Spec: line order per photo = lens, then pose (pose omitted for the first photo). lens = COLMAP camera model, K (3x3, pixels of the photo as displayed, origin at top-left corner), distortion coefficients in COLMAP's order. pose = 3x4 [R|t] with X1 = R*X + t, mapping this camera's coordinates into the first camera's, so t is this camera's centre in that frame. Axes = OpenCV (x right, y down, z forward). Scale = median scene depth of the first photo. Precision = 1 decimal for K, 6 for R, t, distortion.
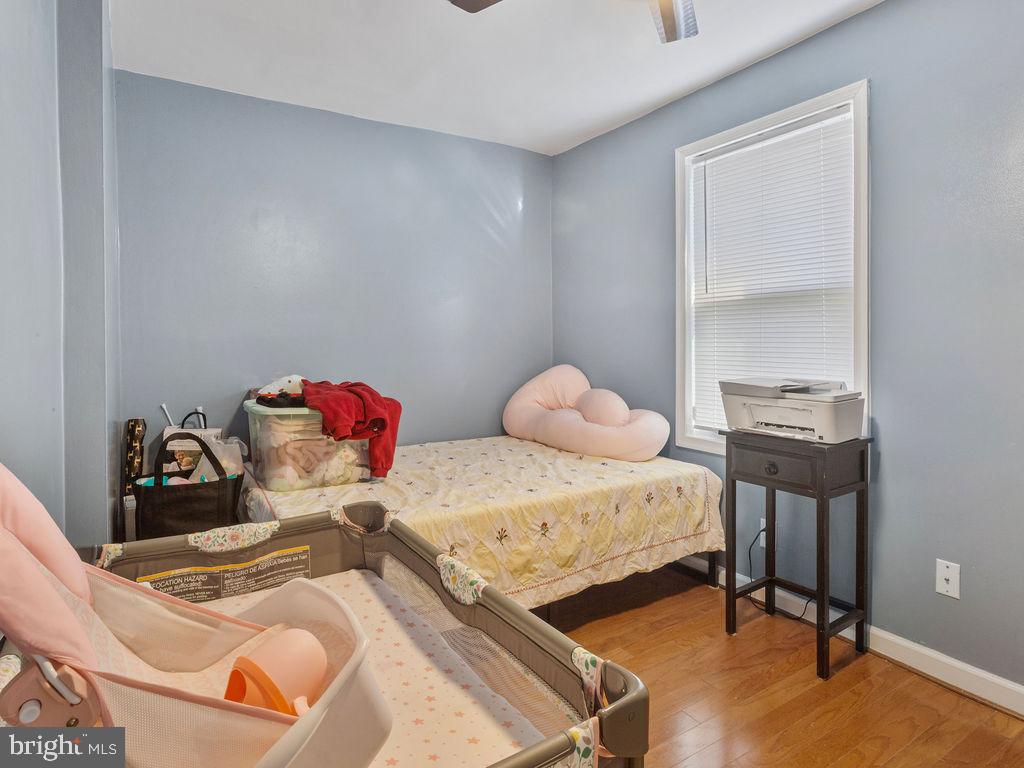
lens RADIAL K [[576.9, 0, 511.9], [0, 576.9, 351.0], [0, 0, 1]] dist [-0.002390, 0.000571]
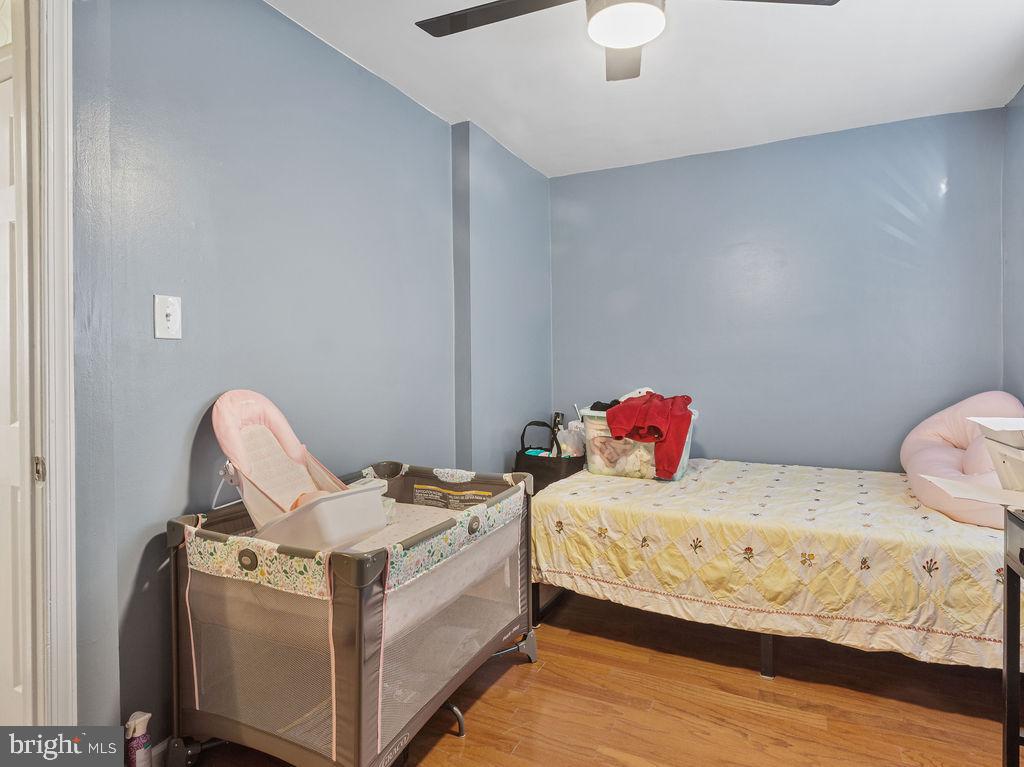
lens RADIAL K [[560.0, 0, 511.0], [0, 560.0, 378.1], [0, 0, 1]] dist [-0.001337, 0.003119]
pose [[0.542173, 0.027519, -0.839816, 0.583571], [-0.012852, 0.999618, 0.024458, -0.005680], [0.840168, -0.002467, 0.542320, 0.140866]]
